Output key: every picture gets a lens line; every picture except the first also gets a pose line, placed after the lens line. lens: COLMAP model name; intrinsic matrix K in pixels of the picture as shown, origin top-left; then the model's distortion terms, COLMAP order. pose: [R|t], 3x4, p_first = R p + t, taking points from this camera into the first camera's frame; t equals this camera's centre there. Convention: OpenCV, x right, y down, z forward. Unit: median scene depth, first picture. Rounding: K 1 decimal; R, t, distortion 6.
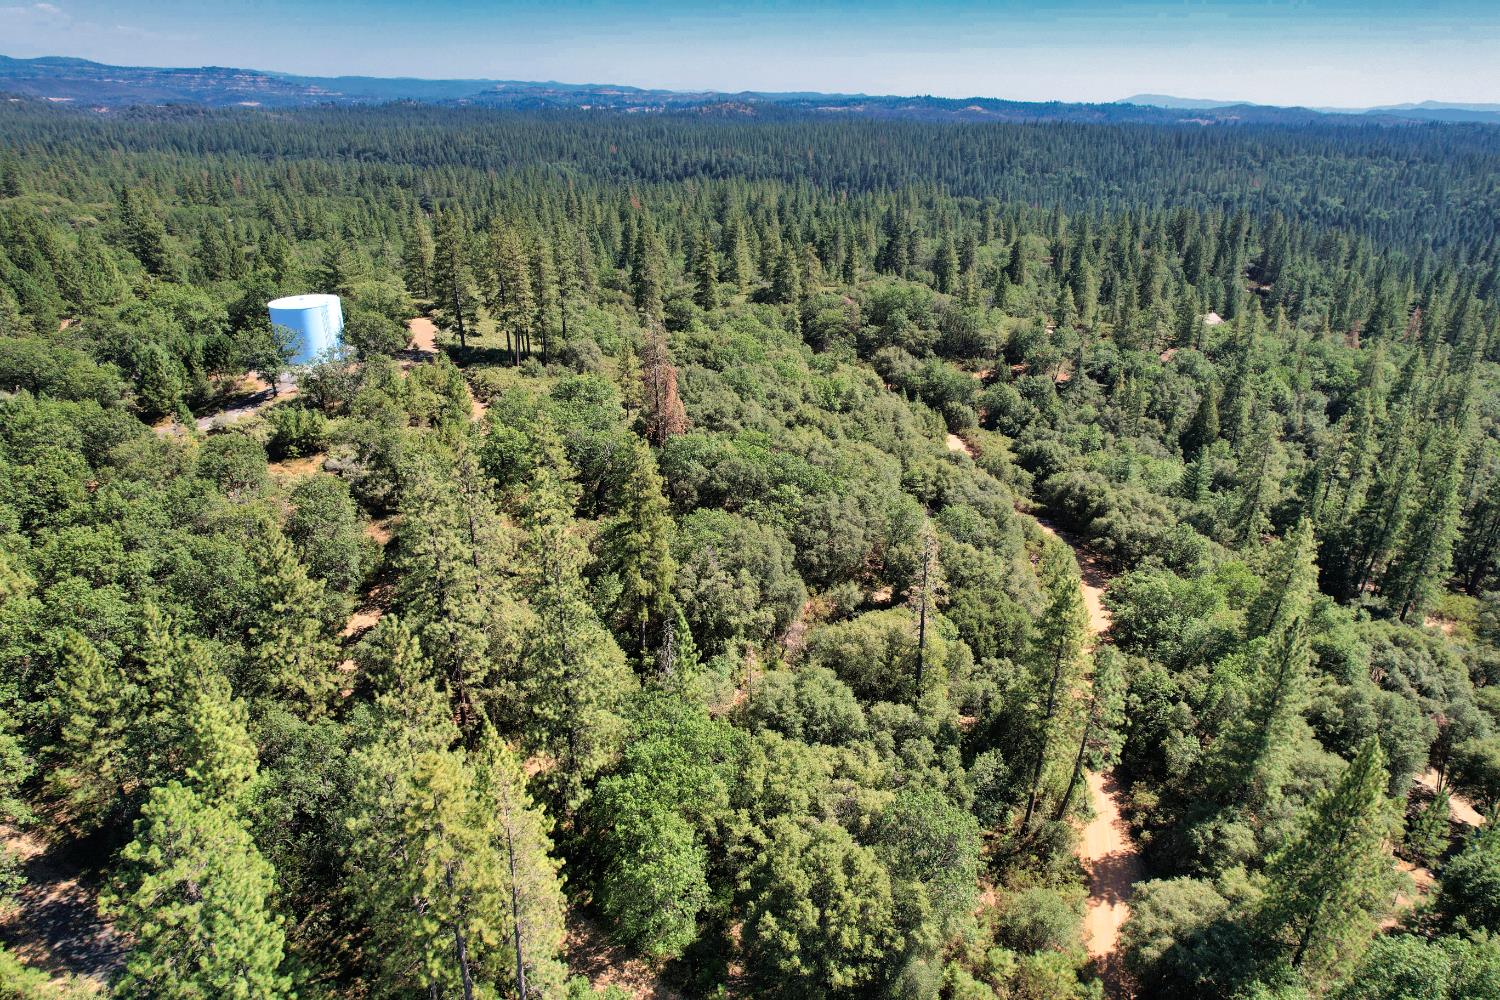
lens RADIAL K [[956.2, 0, 756.6], [0, 956.2, 501.7], [0, 0, 1]] dist [-0.079640, 0.071320]
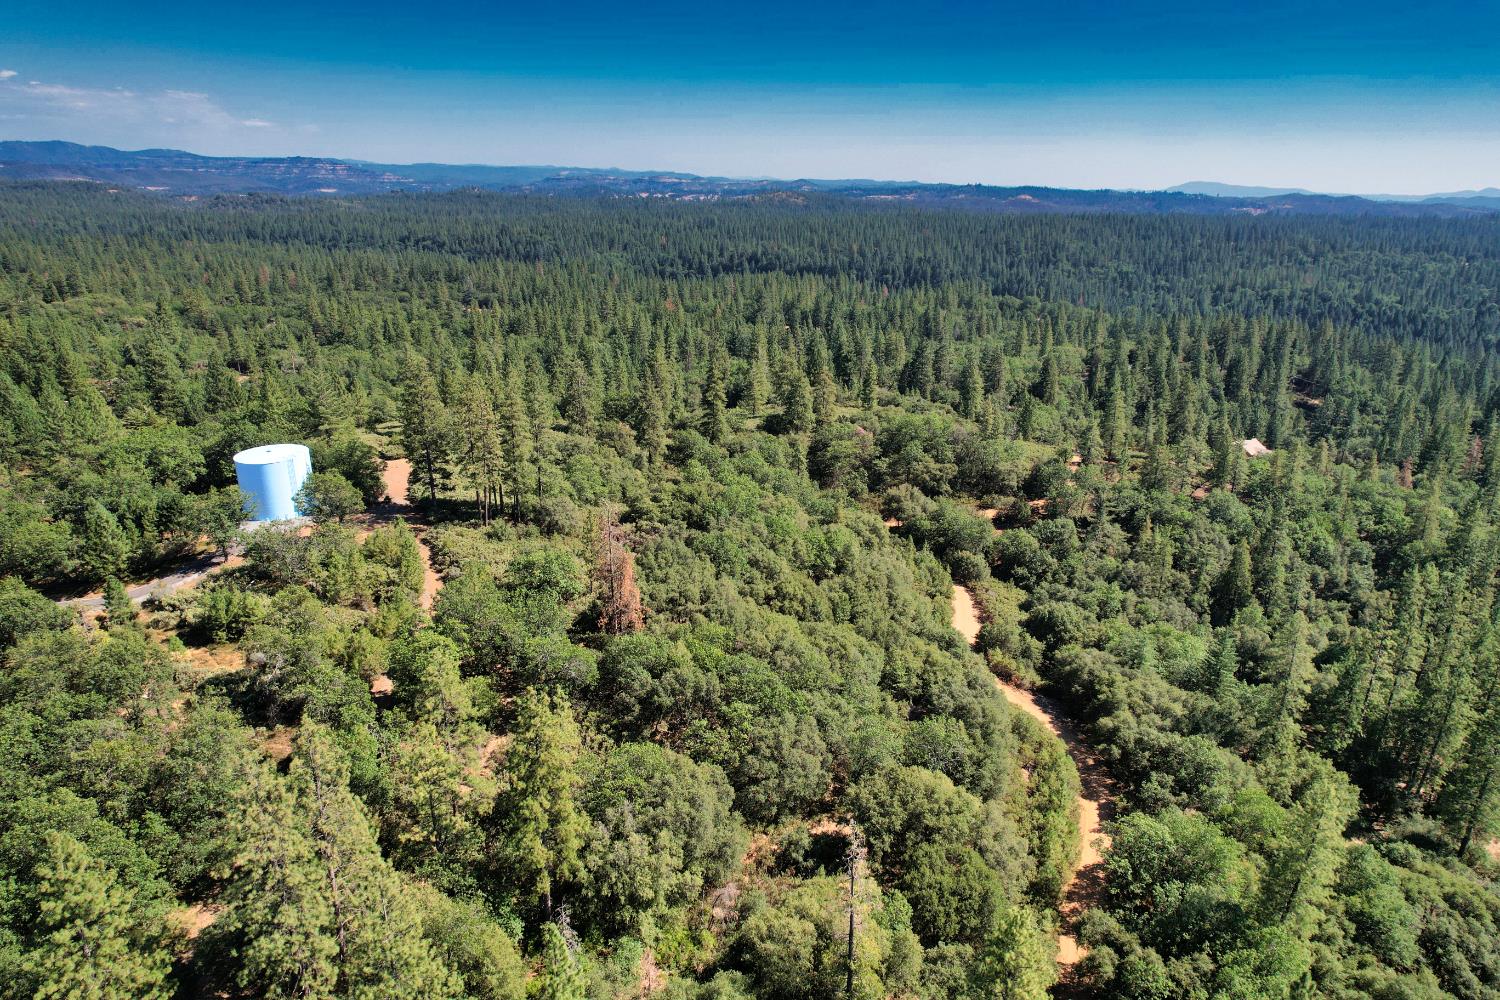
lens RADIAL K [[956.2, 0, 756.6], [0, 956.2, 501.7], [0, 0, 1]] dist [-0.079640, 0.071320]
pose [[0.998484, 0.018024, -0.052018, 0.068388], [-0.022155, 0.996551, -0.079967, -0.099400], [0.050397, 0.080998, 0.995439, 0.069274]]
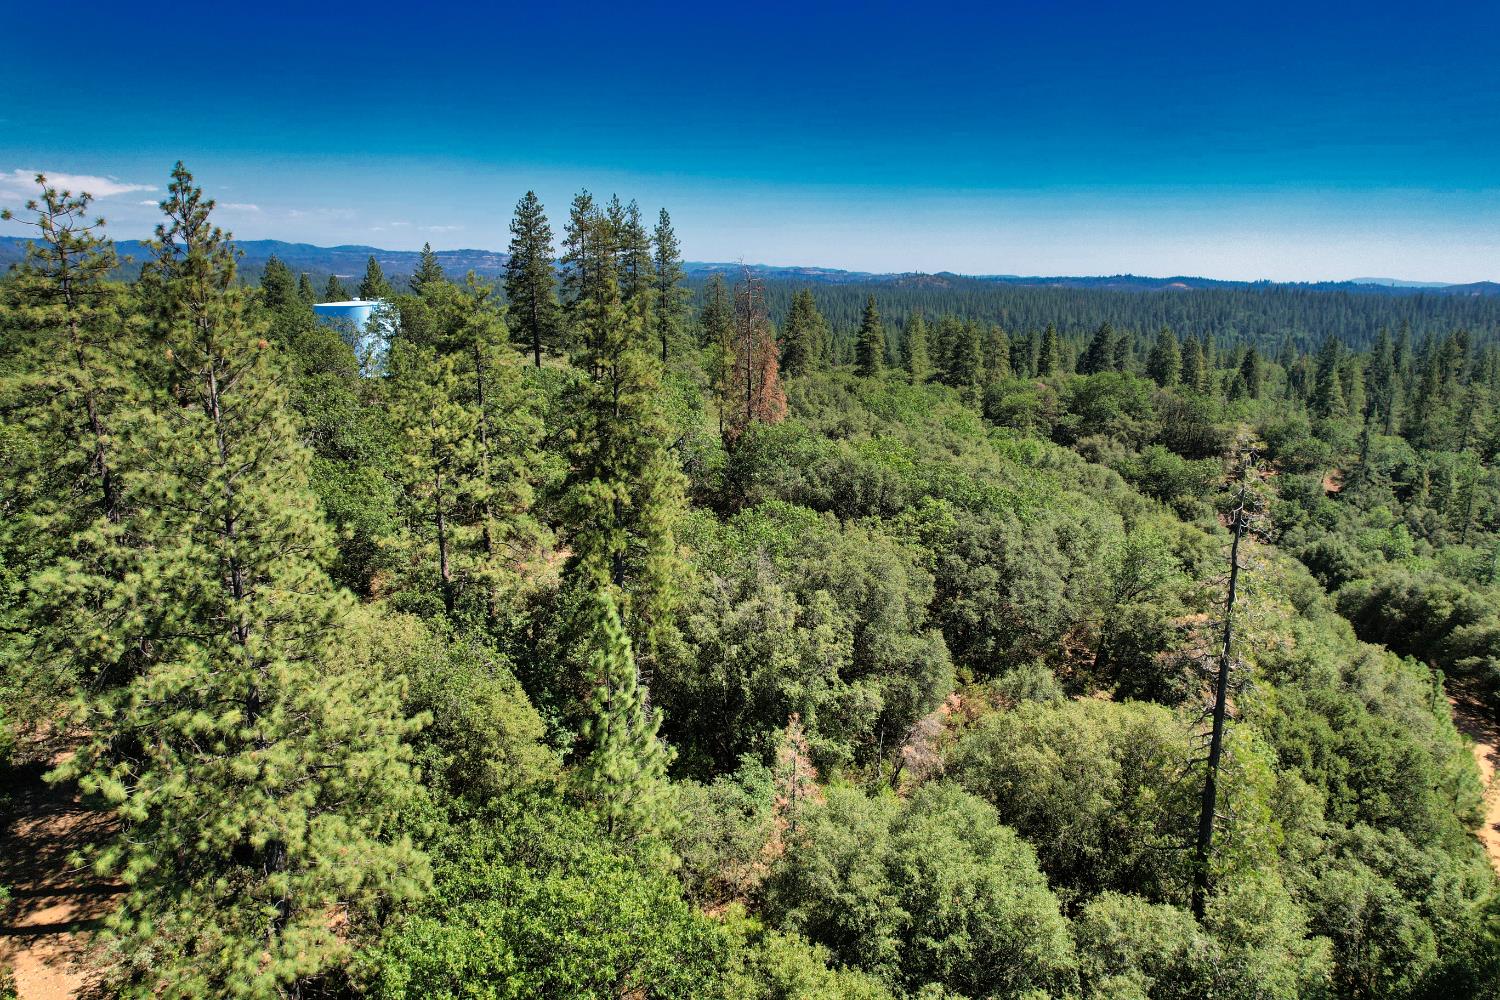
lens RADIAL K [[956.2, 0, 756.6], [0, 956.2, 501.7], [0, 0, 1]] dist [-0.079640, 0.071320]
pose [[0.980028, 0.046279, -0.193401, 0.029194], [-0.079447, 0.982676, -0.167440, 0.068151], [0.182302, 0.179461, 0.966726, 0.303215]]
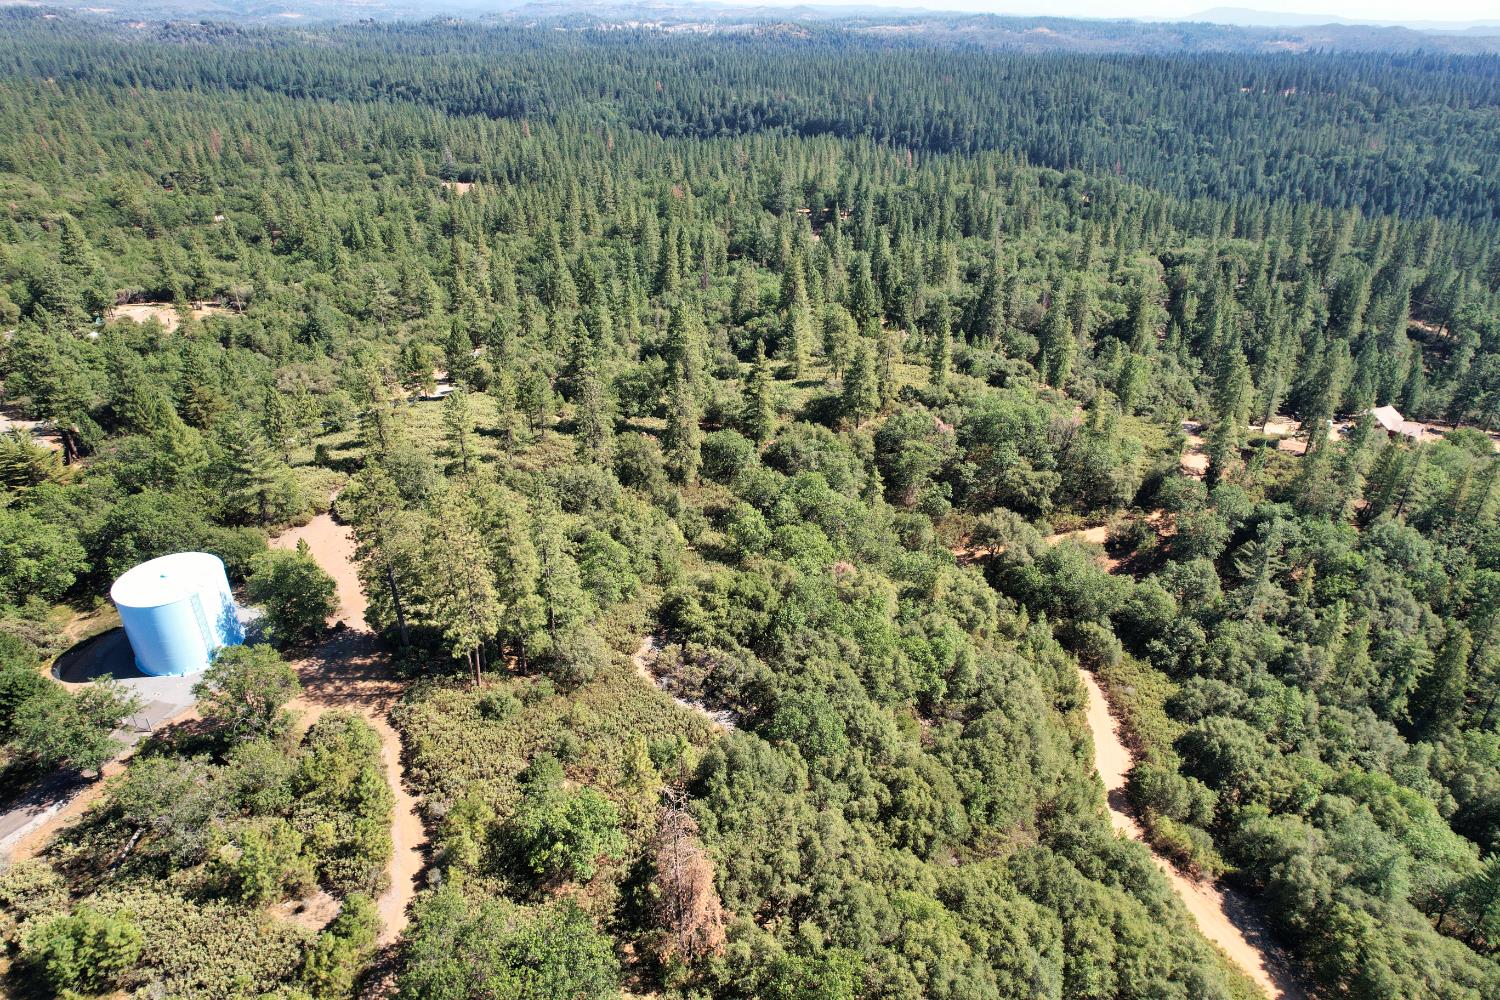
lens RADIAL K [[956.2, 0, 756.6], [0, 956.2, 501.7], [0, 0, 1]] dist [-0.079640, 0.071320]
pose [[0.998726, 0.027327, -0.042410, -0.029993], [-0.023882, 0.996530, 0.079729, -0.338006], [0.044442, -0.078614, 0.995914, 0.355846]]
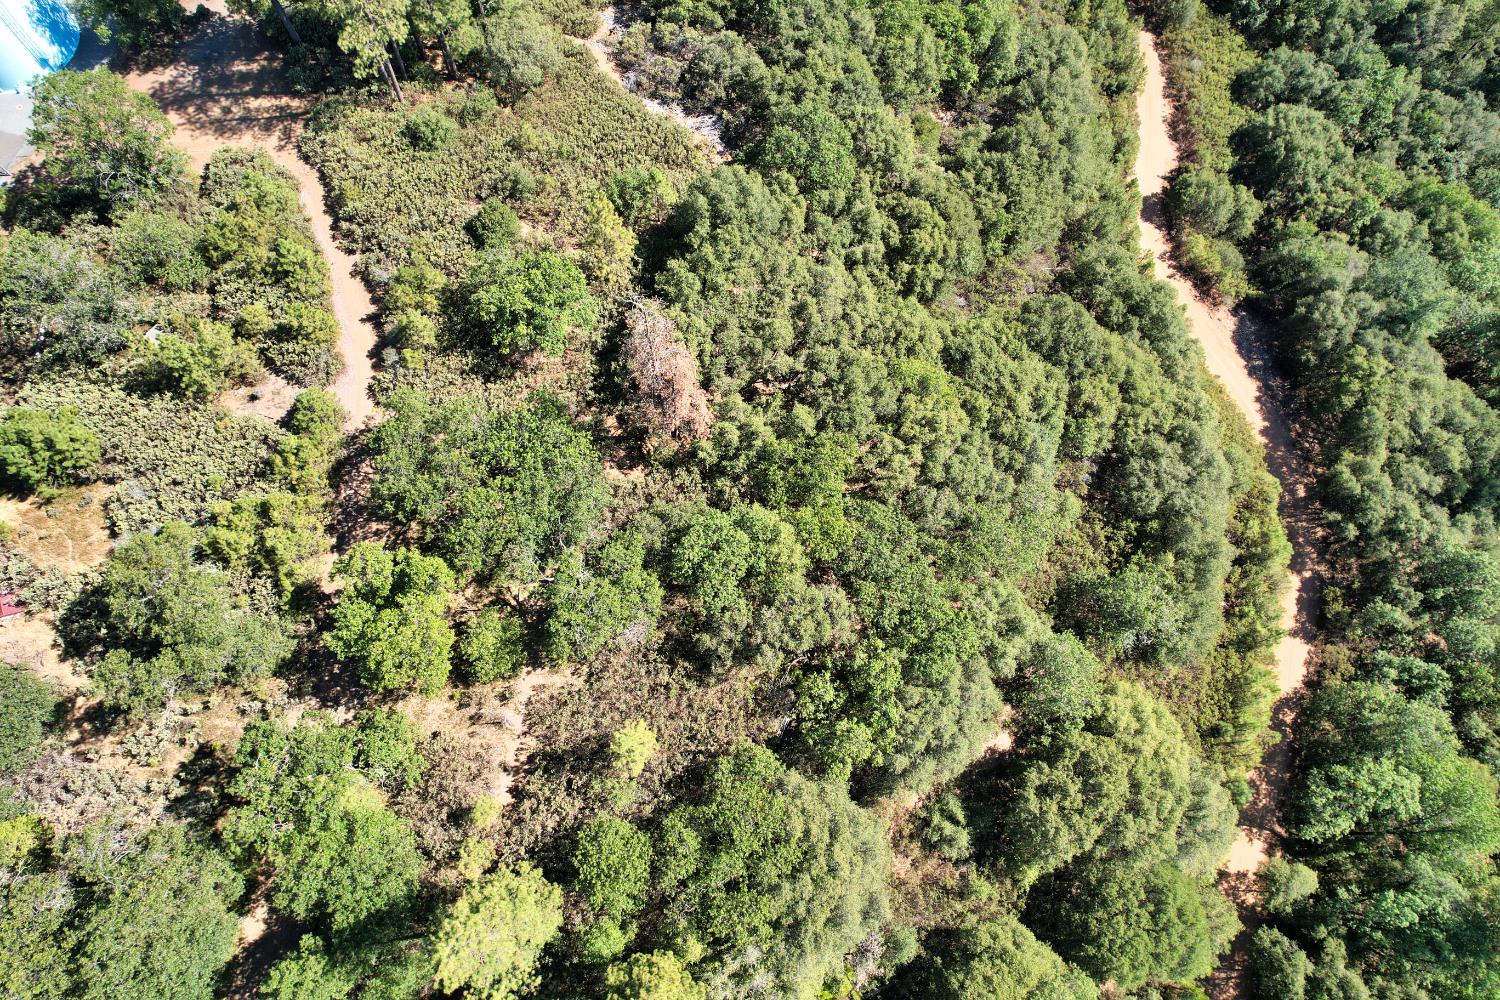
lens RADIAL K [[956.2, 0, 756.6], [0, 956.2, 501.7], [0, 0, 1]] dist [-0.079640, 0.071320]
pose [[0.998934, 0.044886, -0.010755, -0.032348], [-0.023354, 0.692507, 0.721033, -0.383927], [0.039813, -0.720014, 0.692817, 0.480418]]
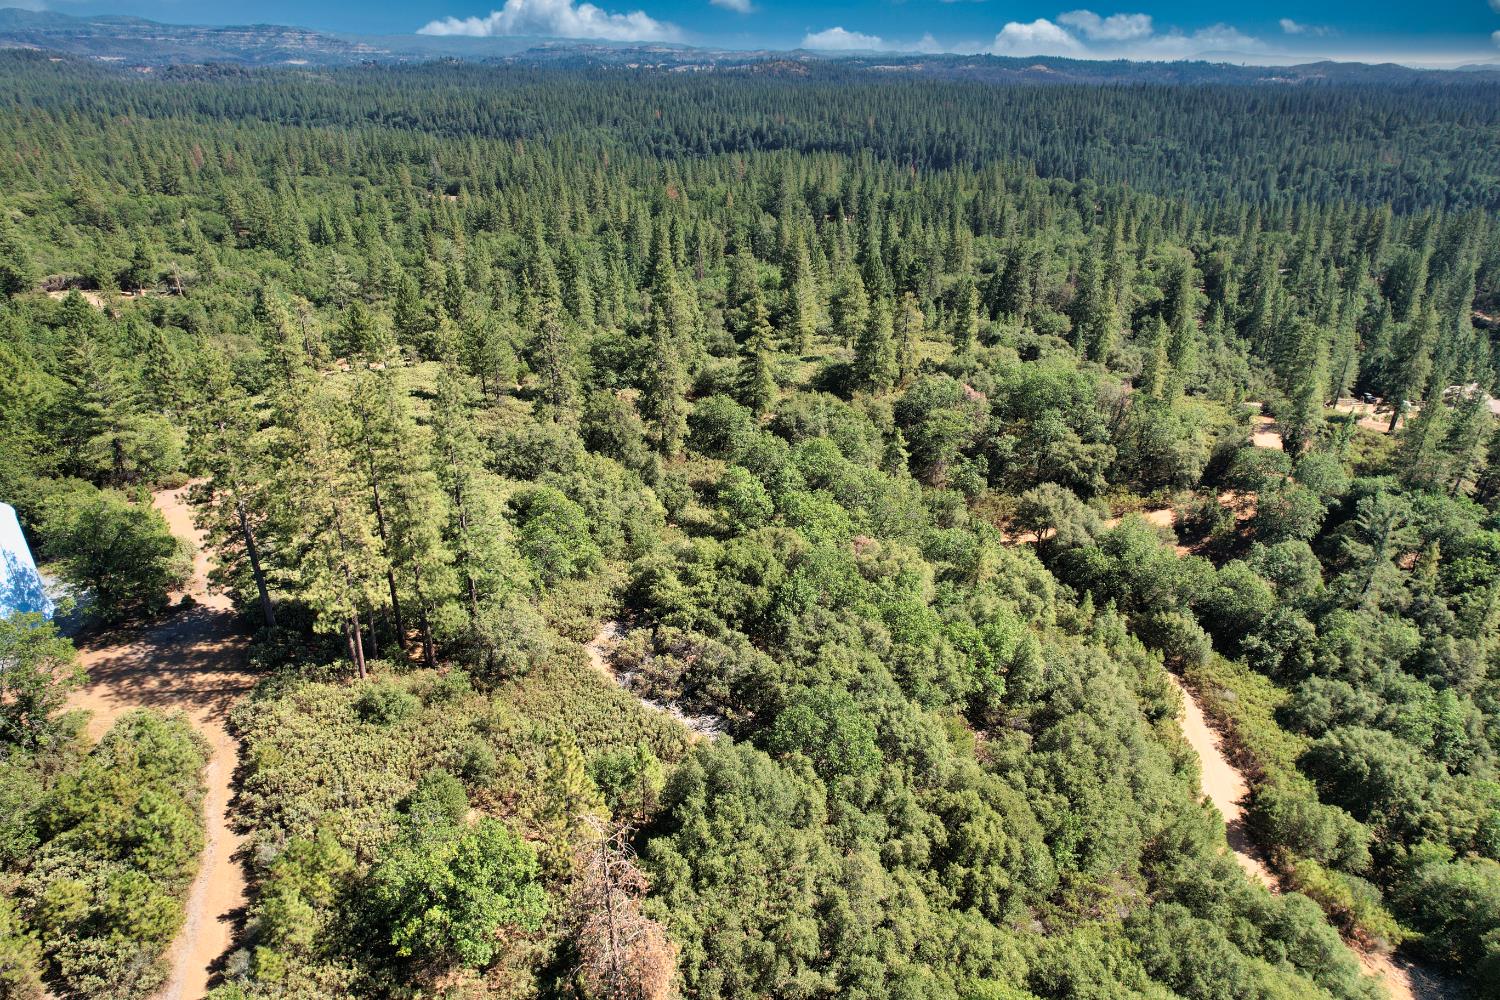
lens RADIAL K [[956.2, 0, 756.6], [0, 956.2, 501.7], [0, 0, 1]] dist [-0.079640, 0.071320]
pose [[0.998763, 0.019295, -0.045834, -0.032498], [-0.017515, 0.999089, 0.038915, -0.259136], [0.046543, -0.038064, 0.998191, 0.546741]]
